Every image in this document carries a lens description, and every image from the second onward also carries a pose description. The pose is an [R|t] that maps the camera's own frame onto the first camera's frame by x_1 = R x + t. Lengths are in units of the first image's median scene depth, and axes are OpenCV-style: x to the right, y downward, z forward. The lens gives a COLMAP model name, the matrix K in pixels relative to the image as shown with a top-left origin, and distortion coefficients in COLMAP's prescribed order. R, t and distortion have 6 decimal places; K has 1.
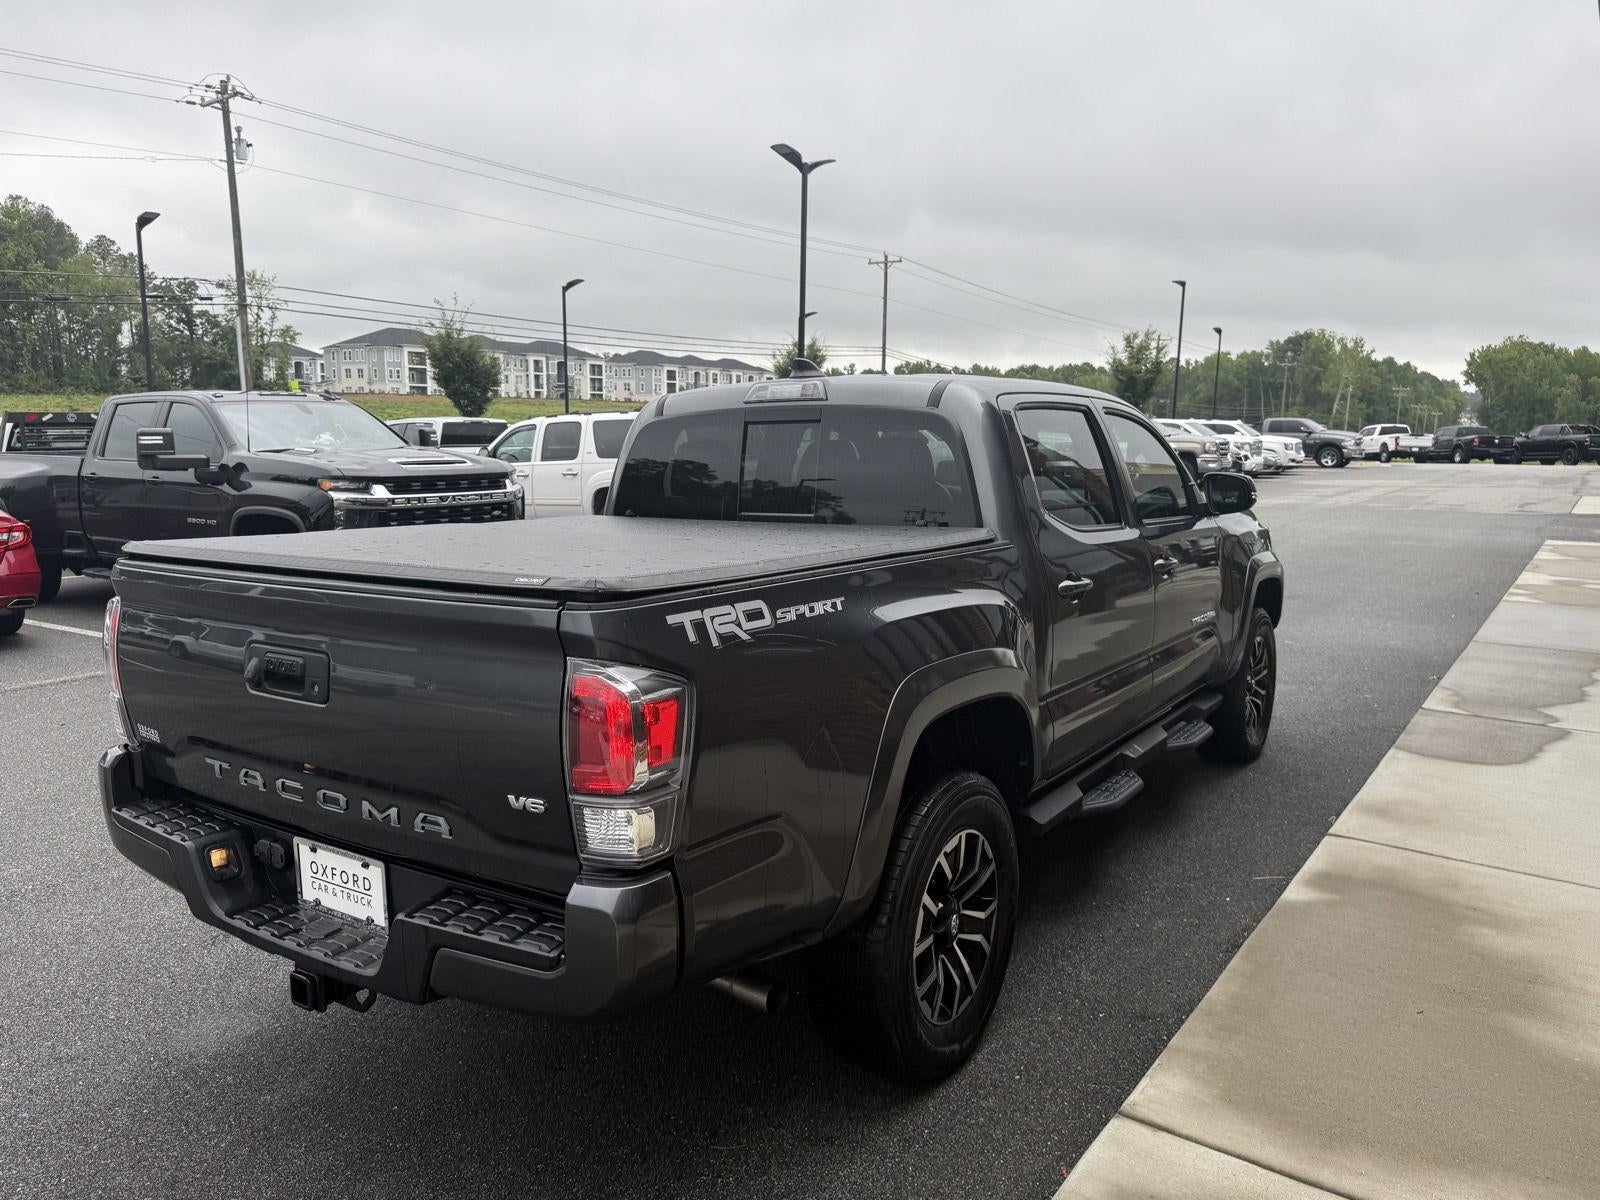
lens RADIAL K [[1142.5, 0, 795.5], [0, 1142.5, 608.9], [0, 0, 1]] dist [0.060299, -0.074545]
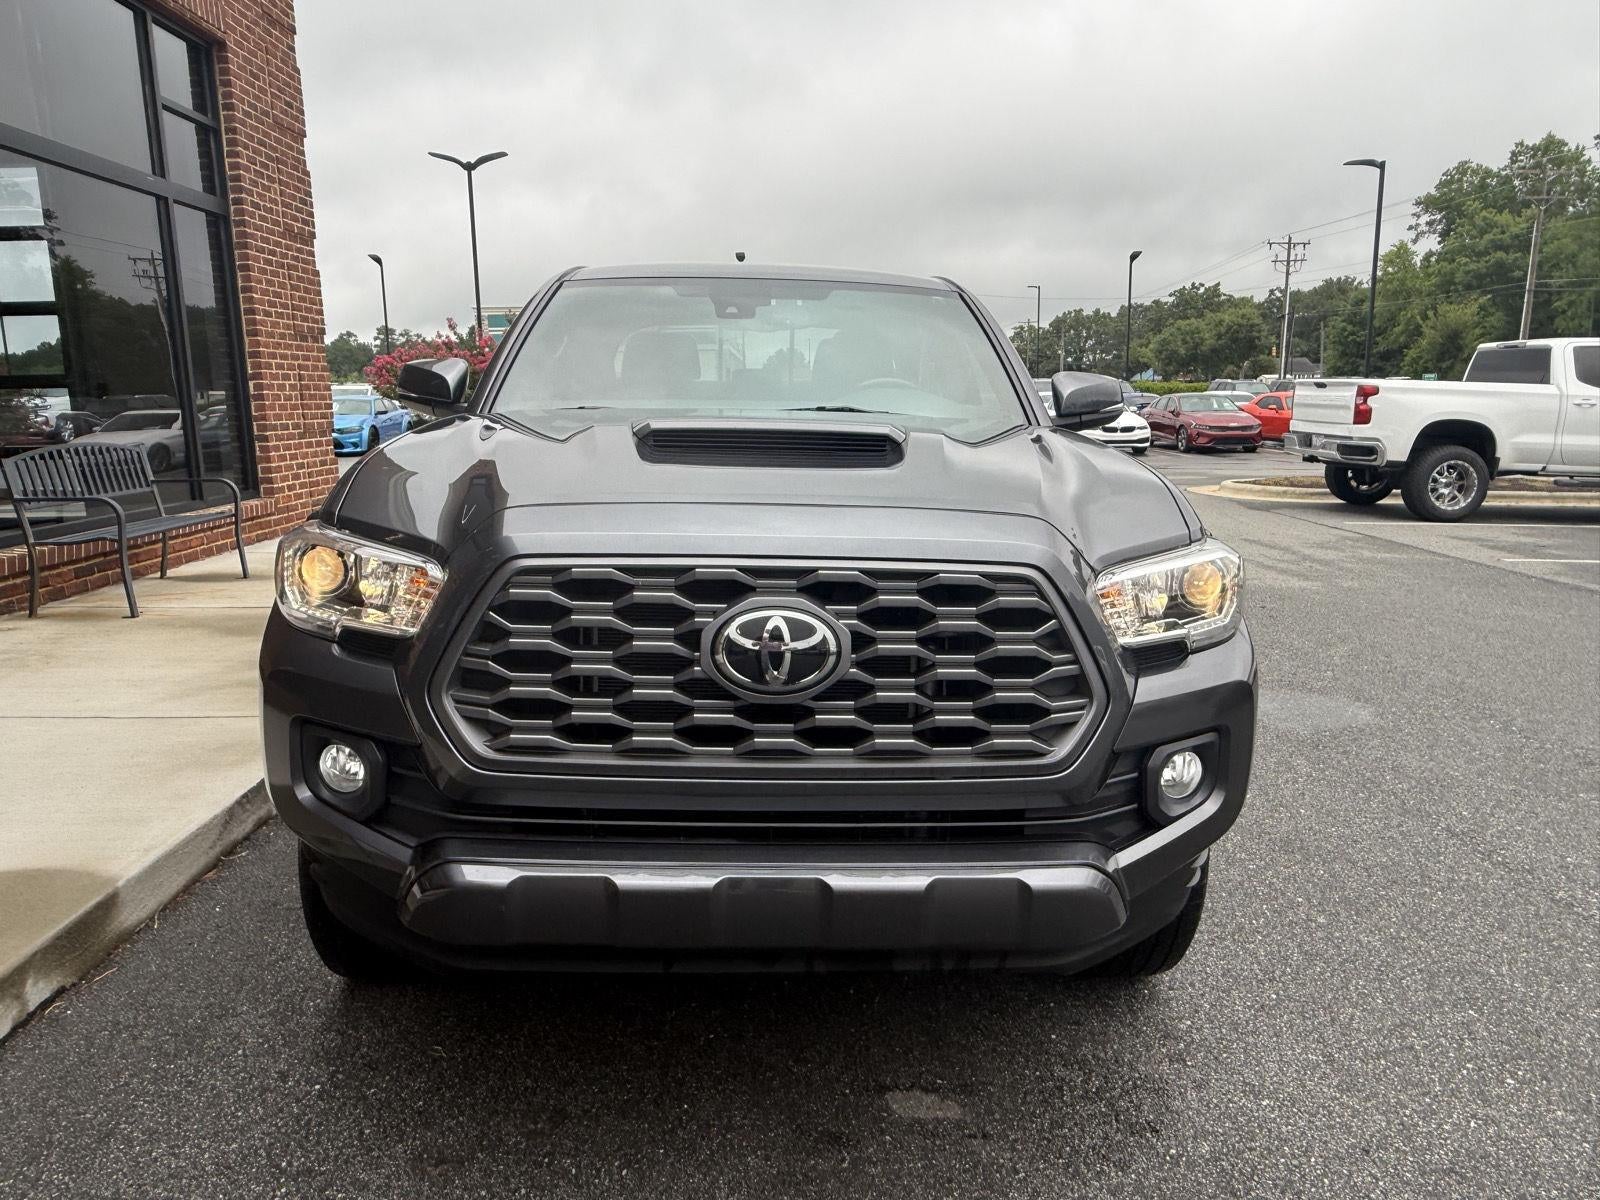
lens RADIAL K [[1089.5, 0, 802.3], [0, 1089.5, 601.4], [0, 0, 1]] dist [-0.001716, 0.001032]
pose [[-0.801956, 0.107373, -0.587655, 0.057567], [-0.098568, 0.946448, 0.307442, -0.019615], [0.589196, 0.304479, -0.748426, 0.160664]]
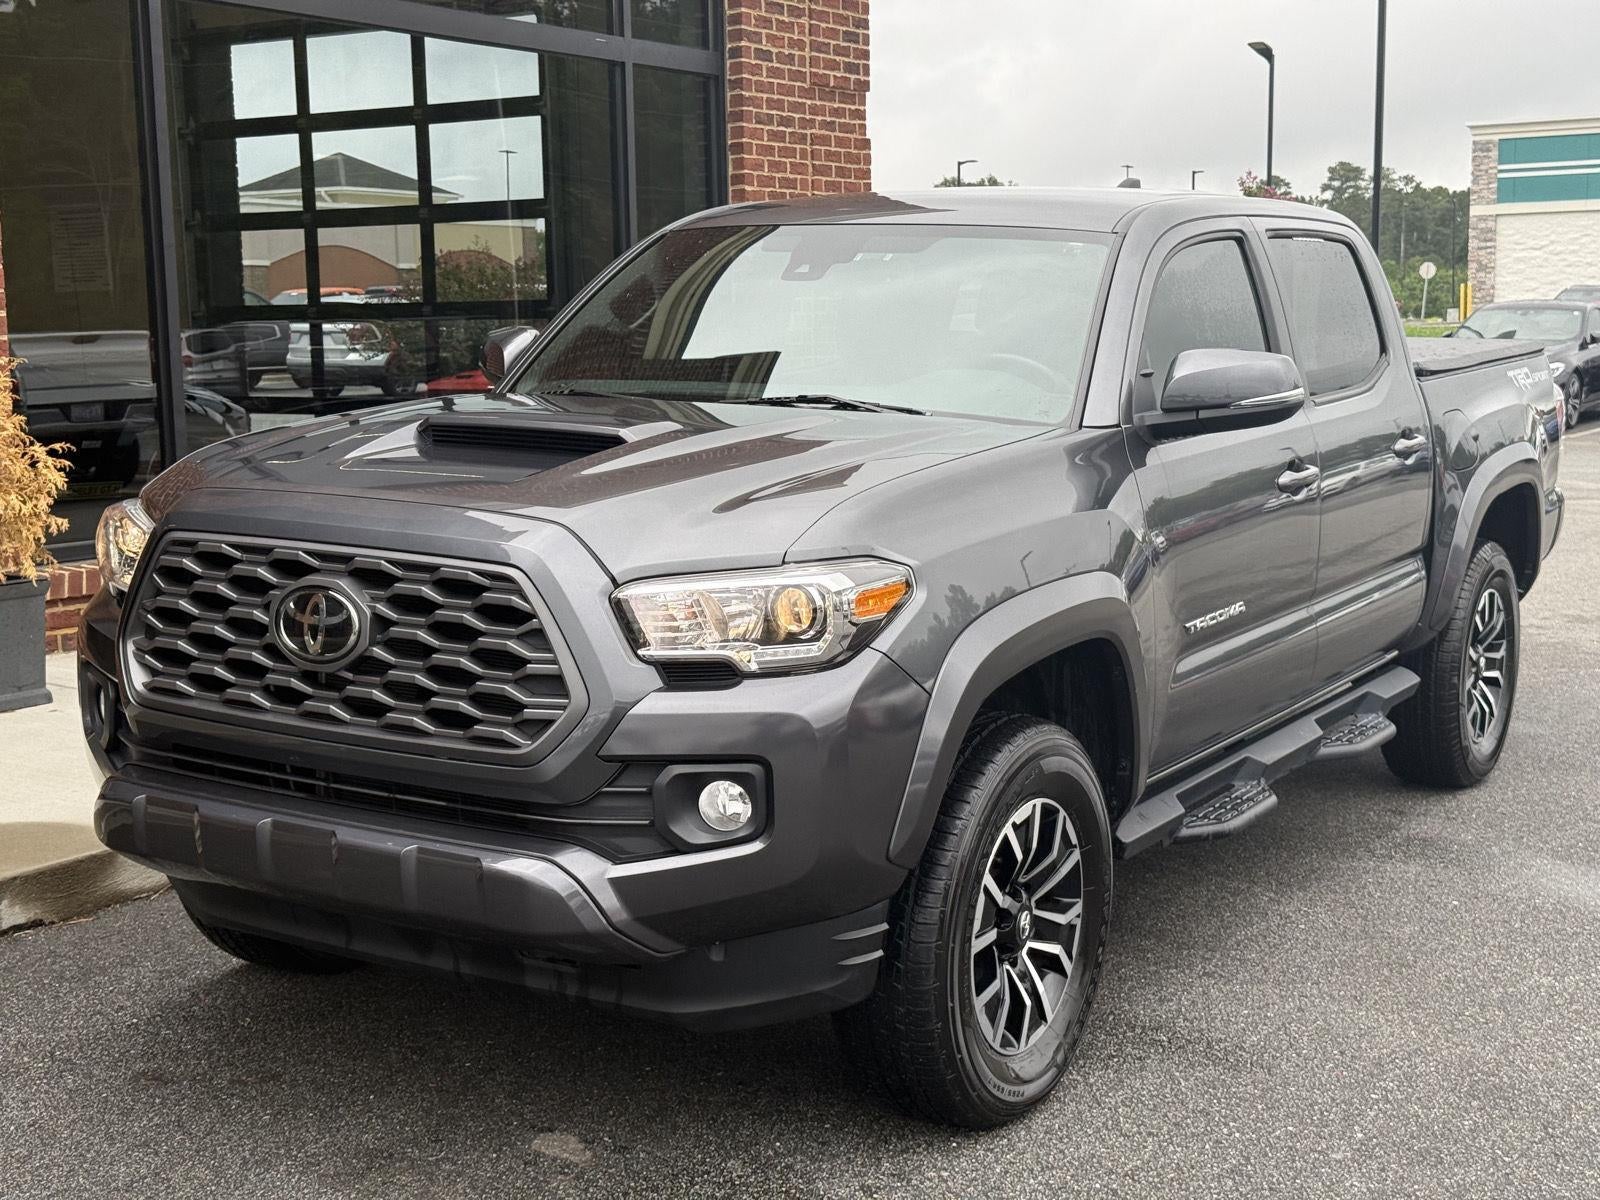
lens RADIAL K [[2246.0, 0, 797.2], [0, 2246.0, 605.2], [0, 0, 1]] dist [0.111891, 0.000000]
pose [[-0.999089, 0.006093, -0.042242, 0.025989], [-0.006449, 0.956845, 0.290528, -0.031438], [0.042189, 0.290536, -0.955934, 0.211029]]
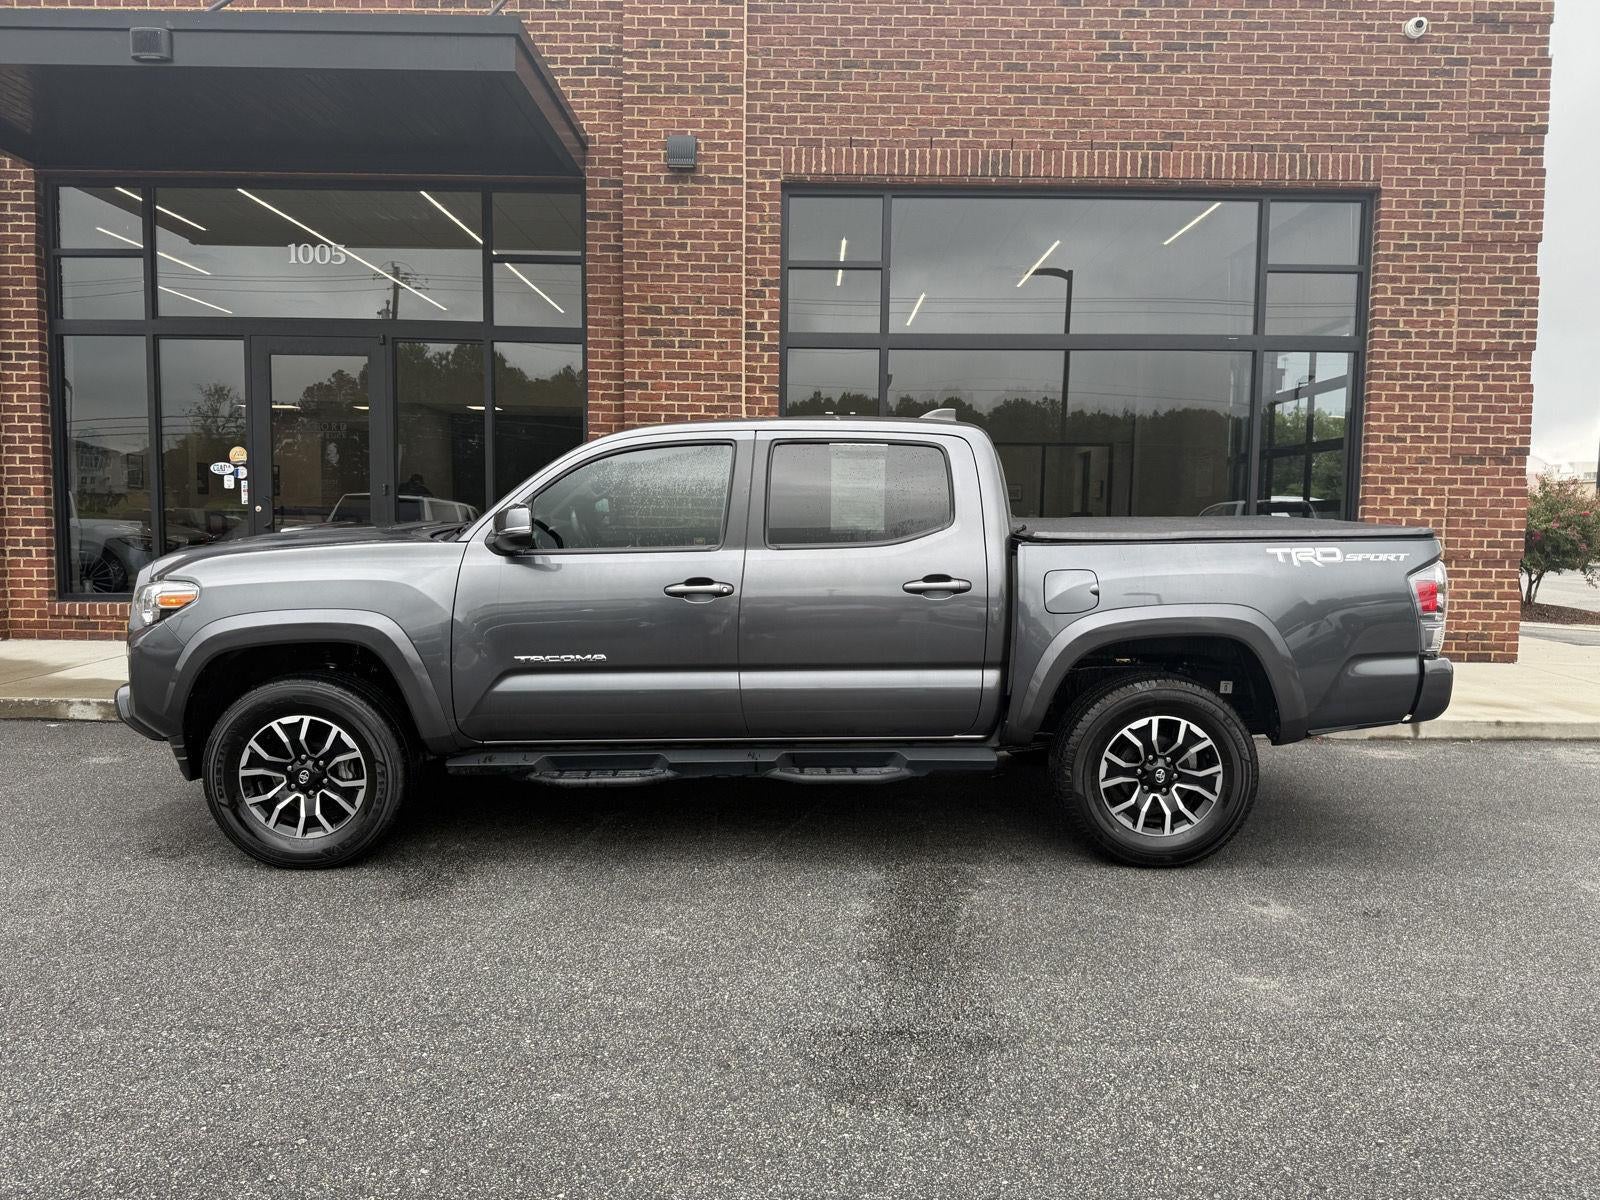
lens RADIAL K [[1142.5, 0, 804.0], [0, 1142.5, 613.1], [0, 0, 1]] dist [0.060299, -0.074545]
pose [[-0.581326, -0.091579, 0.808501, -0.078643], [0.112843, 0.974970, 0.191571, -0.020084], [-0.805808, 0.202599, -0.556441, 0.149400]]
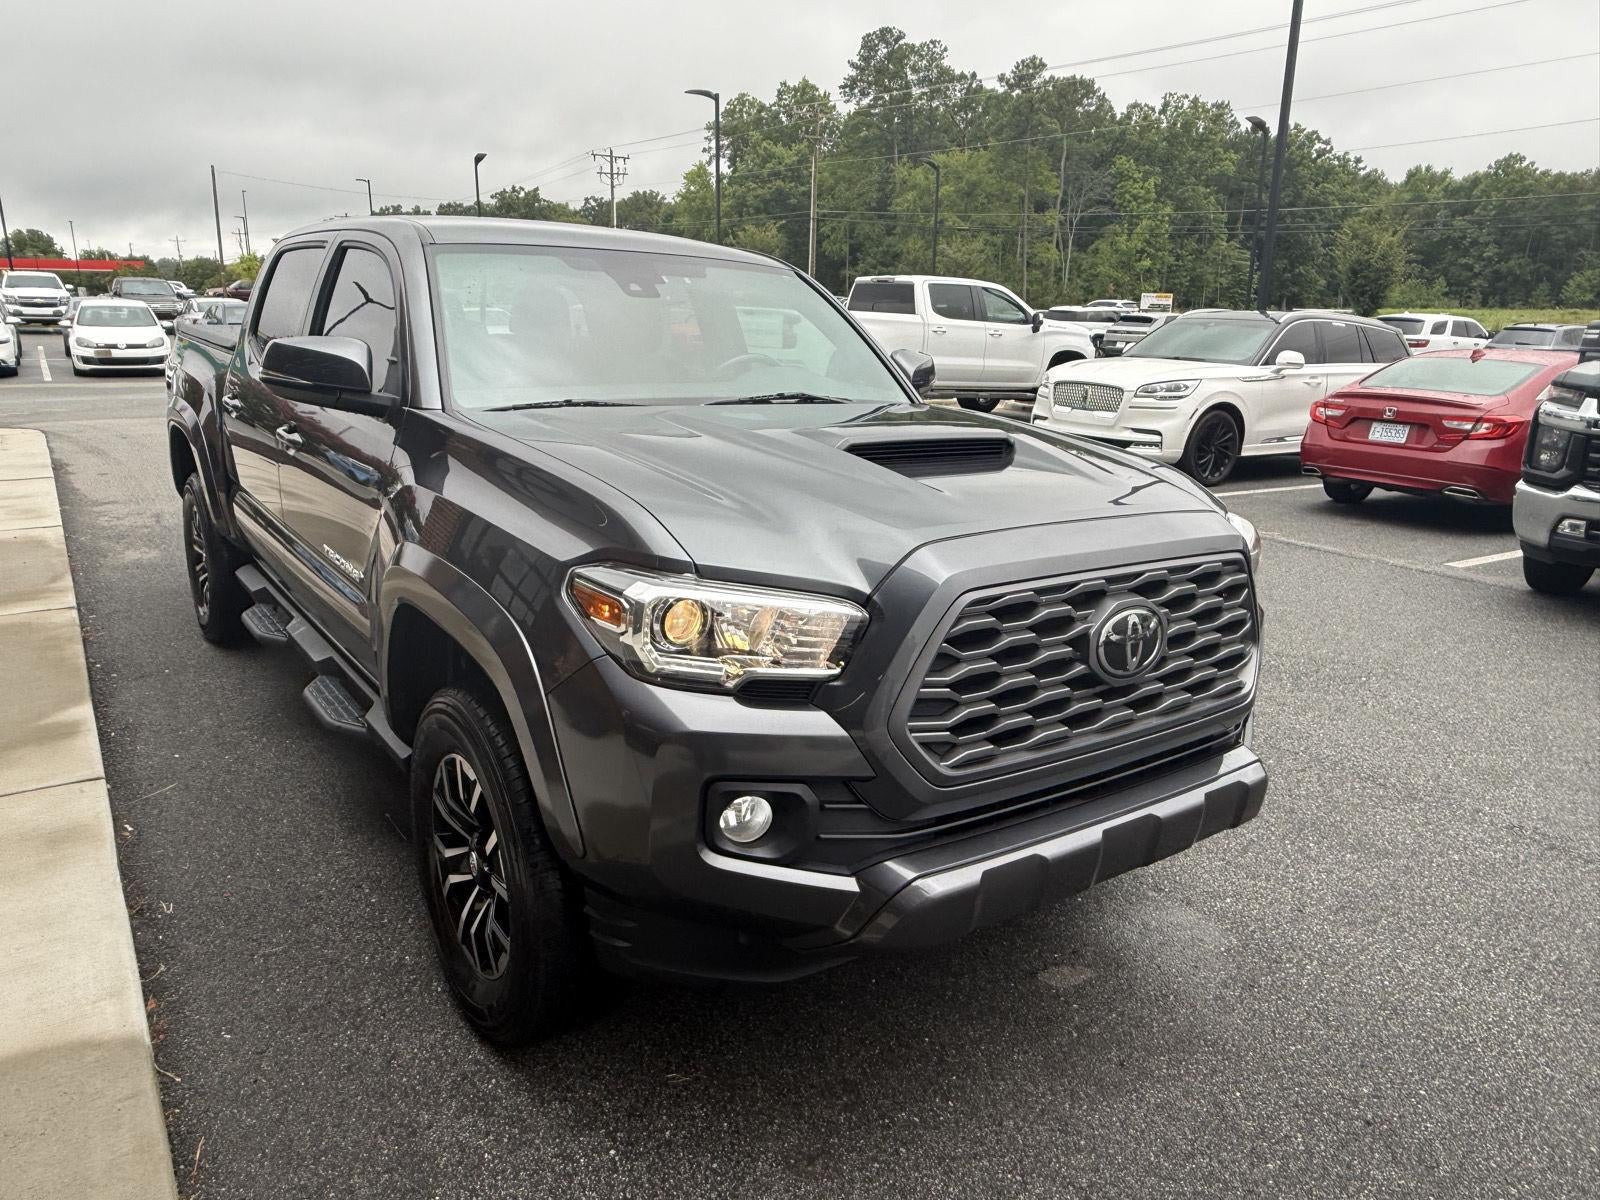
lens RADIAL K [[1089.5, 0, 791.6], [0, 1089.5, 609.1], [0, 0, 1]] dist [-0.001716, 0.001032]
pose [[-0.346298, 0.240524, -0.906767, 0.079665], [-0.172962, 0.933634, 0.313706, -0.019671], [0.922042, 0.265472, -0.281714, 0.135620]]
